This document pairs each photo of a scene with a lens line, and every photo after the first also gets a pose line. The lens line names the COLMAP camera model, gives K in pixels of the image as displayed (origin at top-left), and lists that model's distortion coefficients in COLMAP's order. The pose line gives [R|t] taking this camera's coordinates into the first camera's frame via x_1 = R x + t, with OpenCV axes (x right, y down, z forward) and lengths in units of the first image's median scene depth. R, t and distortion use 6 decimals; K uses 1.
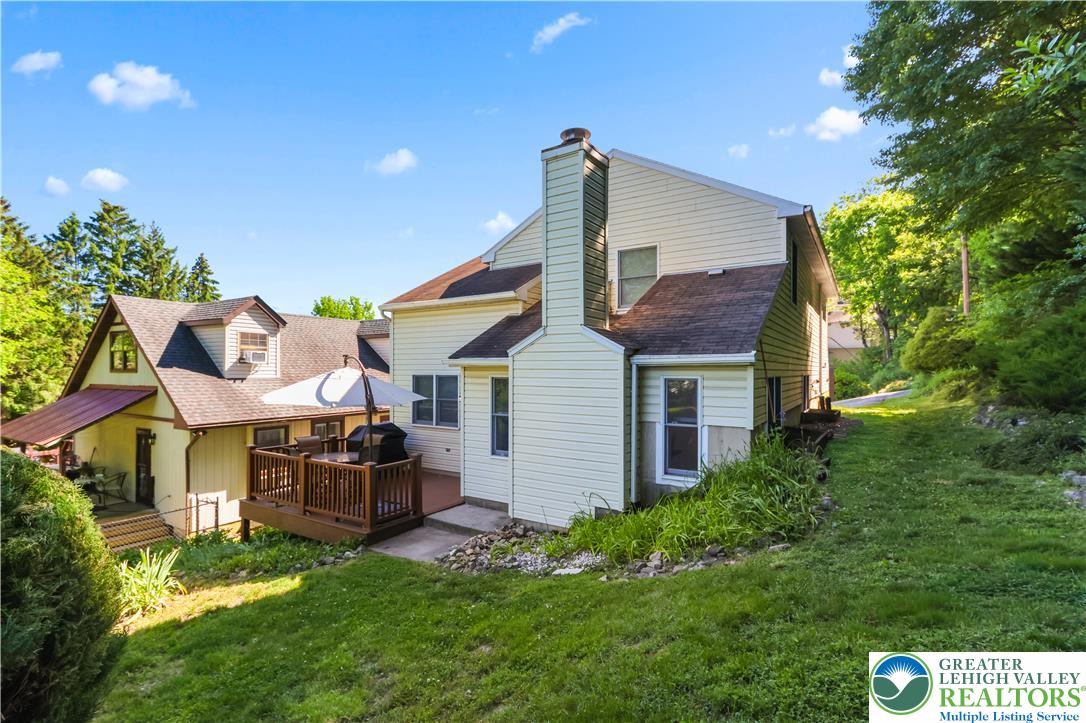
lens RADIAL K [[503.5, 0, 538.5], [0, 503.5, 369.1], [0, 0, 1]] dist [0.002861, 0.000402]
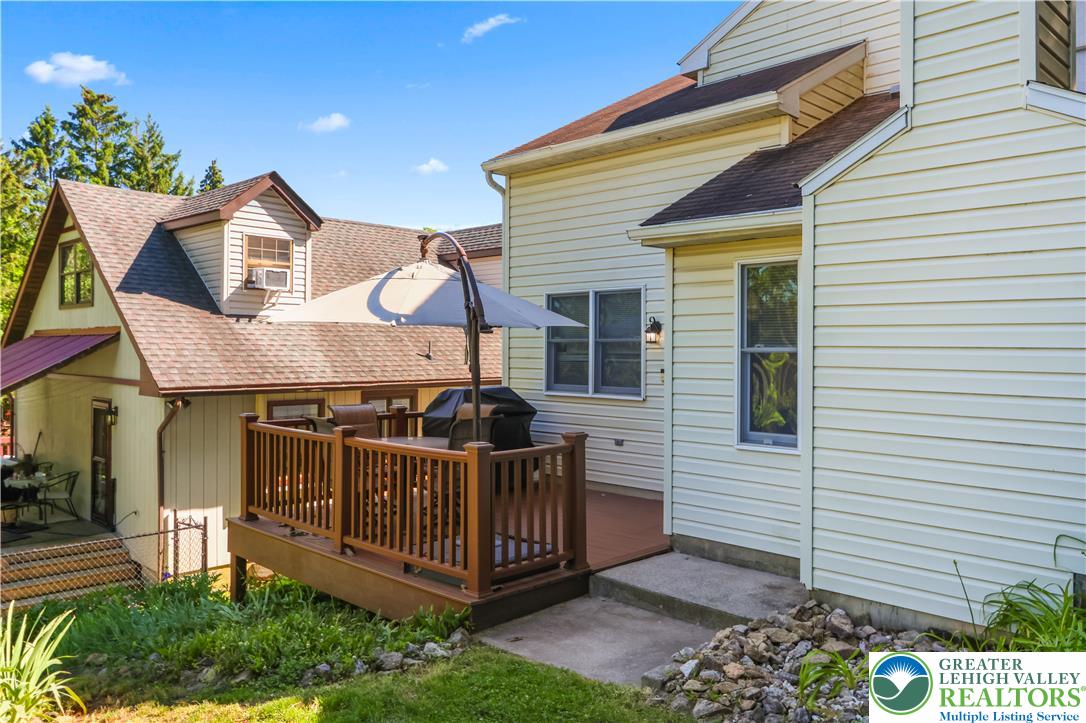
lens RADIAL K [[805.8, 0, 544.9], [0, 805.8, 355.9], [0, 0, 1]] dist [-0.014286, 0.013020]
pose [[0.978680, 0.006280, -0.205294, -0.089624], [-0.004373, 0.999943, 0.009743, 0.068642], [0.205343, -0.008638, 0.978652, 0.217540]]
